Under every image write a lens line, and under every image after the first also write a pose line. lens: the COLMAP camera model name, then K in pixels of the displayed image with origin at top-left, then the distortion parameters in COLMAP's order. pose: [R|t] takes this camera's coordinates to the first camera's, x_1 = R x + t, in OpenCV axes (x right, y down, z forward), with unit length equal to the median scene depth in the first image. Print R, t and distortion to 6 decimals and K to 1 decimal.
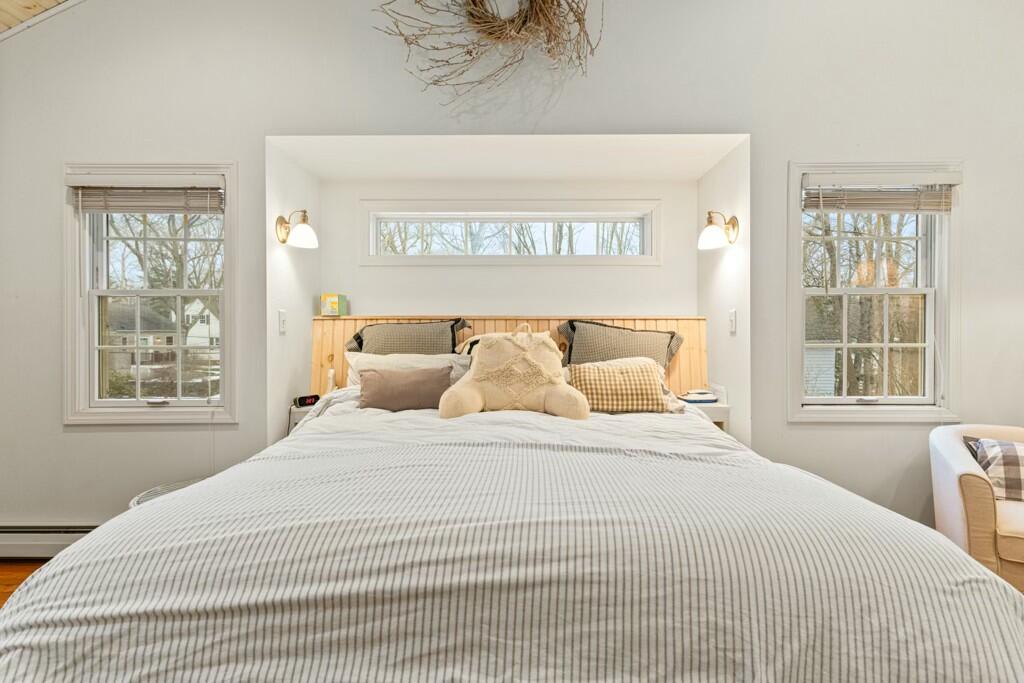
lens RADIAL K [[493.4, 0, 512.0], [0, 493.4, 341.5], [0, 0, 1]] dist [0.002574, 0.000453]
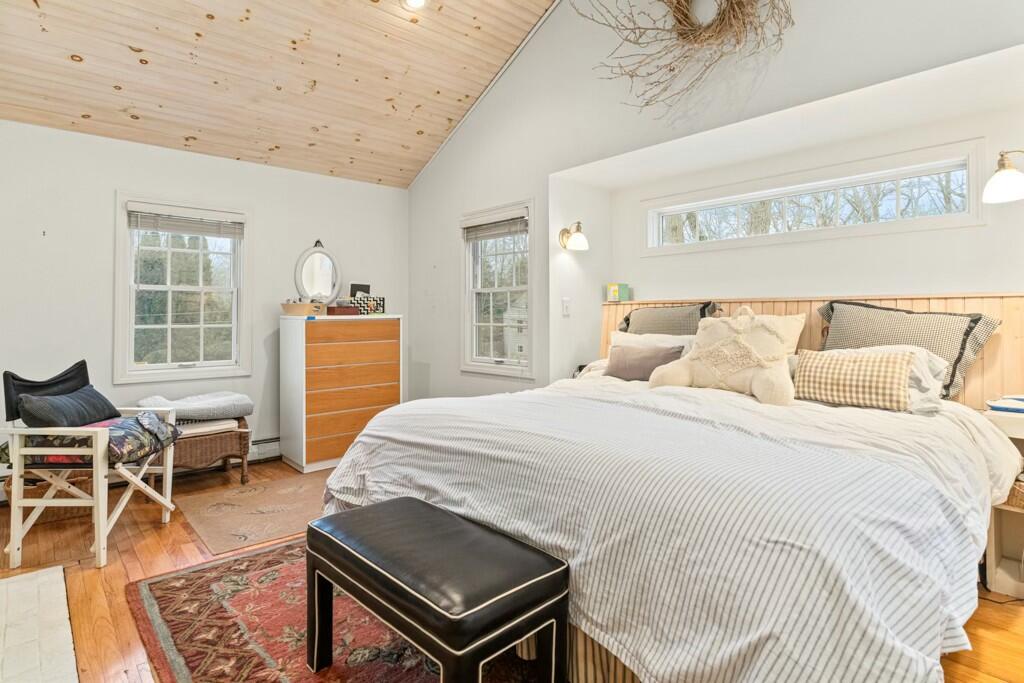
lens RADIAL K [[539.4, 0, 508.4], [0, 539.4, 320.7], [0, 0, 1]] dist [-0.000106, -0.000046]
pose [[0.668647, 0.007244, -0.743545, 0.539008], [-0.013332, 0.999909, -0.002247, 0.002007], [0.743461, 0.011415, 0.668682, -0.096259]]
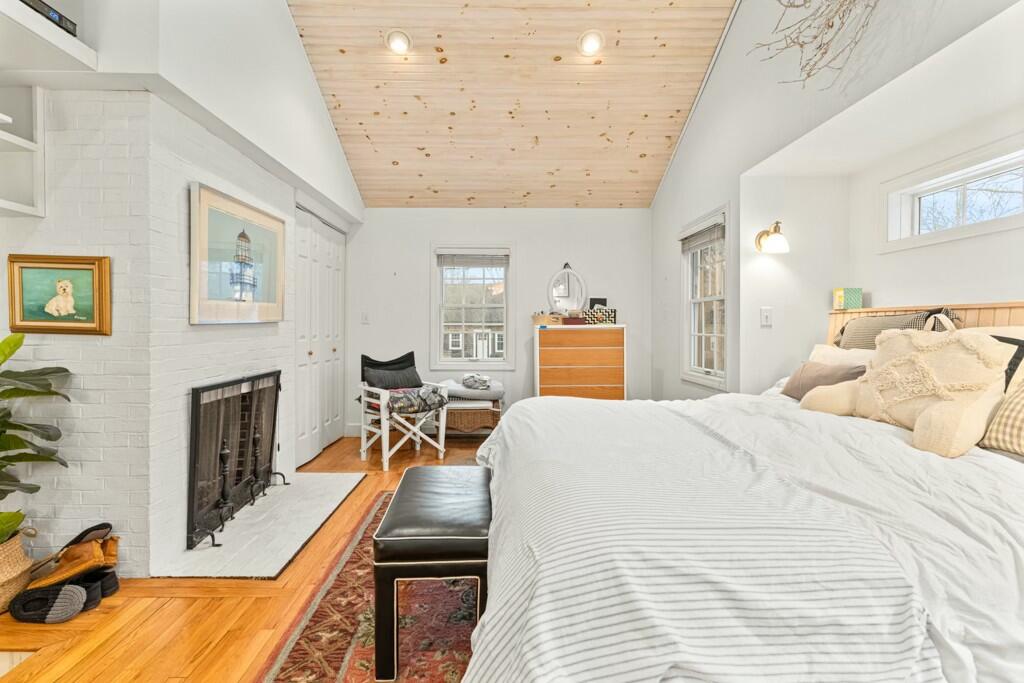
lens RADIAL K [[493.4, 0, 512.0], [0, 493.4, 341.5], [0, 0, 1]] dist [0.002574, 0.000453]
pose [[0.025408, 0.035651, -0.999041, 0.776145], [-0.020295, 0.999176, 0.035140, -0.009332], [0.999471, 0.019383, 0.026110, 0.354666]]
